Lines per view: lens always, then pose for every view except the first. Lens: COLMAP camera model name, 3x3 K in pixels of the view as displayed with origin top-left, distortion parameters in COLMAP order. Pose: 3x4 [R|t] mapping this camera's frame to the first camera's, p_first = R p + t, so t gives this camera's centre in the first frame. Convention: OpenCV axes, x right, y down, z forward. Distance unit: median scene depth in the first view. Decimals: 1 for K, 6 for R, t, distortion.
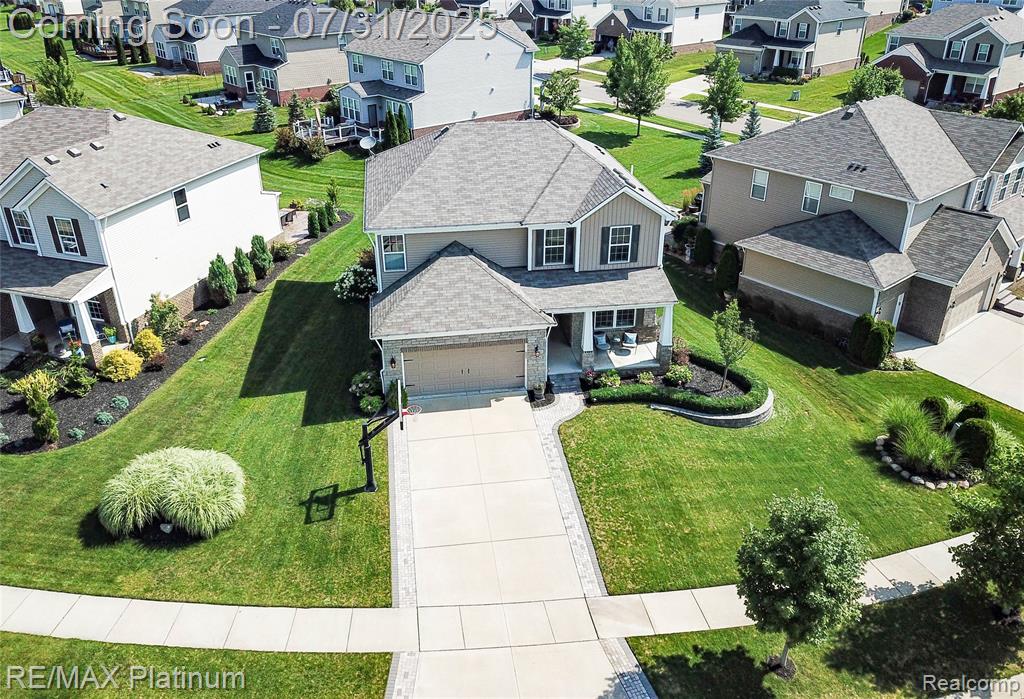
lens RADIAL K [[765.1, 0, 513.7], [0, 765.1, 333.3], [0, 0, 1]] dist [0.009121, -0.006246]
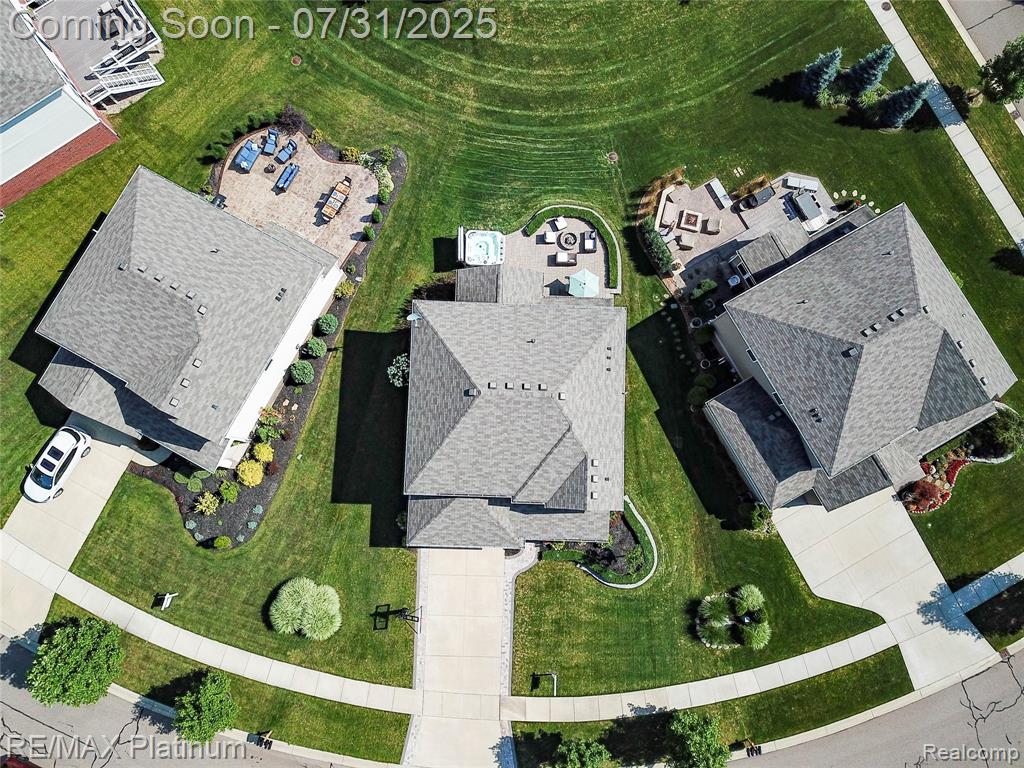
lens RADIAL K [[798.3, 0, 504.0], [0, 798.3, 379.5], [0, 0, 1]] dist [-0.001968, 0.009403]
pose [[0.982212, 0.187762, 0.002217, -0.050485], [-0.108717, 0.559007, 0.822005, -1.469051], [0.153102, -0.807624, 0.569476, 0.318411]]
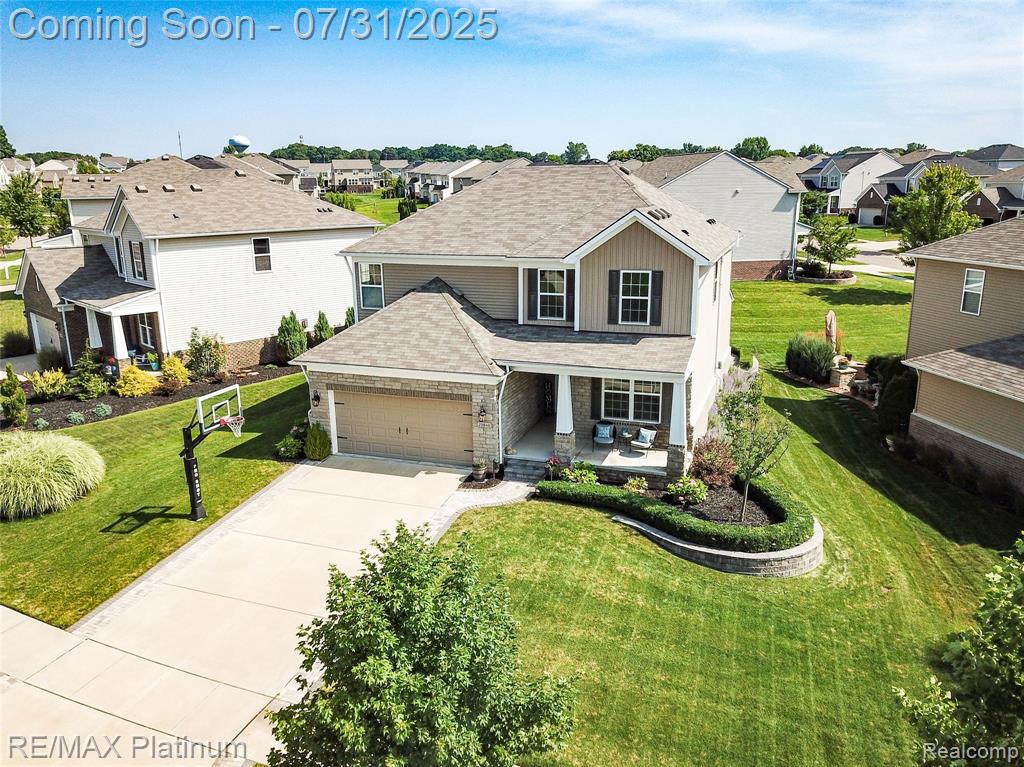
lens RADIAL K [[798.3, 0, 516.8], [0, 798.3, 397.7], [0, 0, 1]] dist [-0.001968, 0.009403]
pose [[0.878604, 0.115863, -0.463282, 0.405998], [-0.209419, 0.965345, -0.155734, 0.117858], [0.429183, 0.233849, 0.872420, 0.319178]]
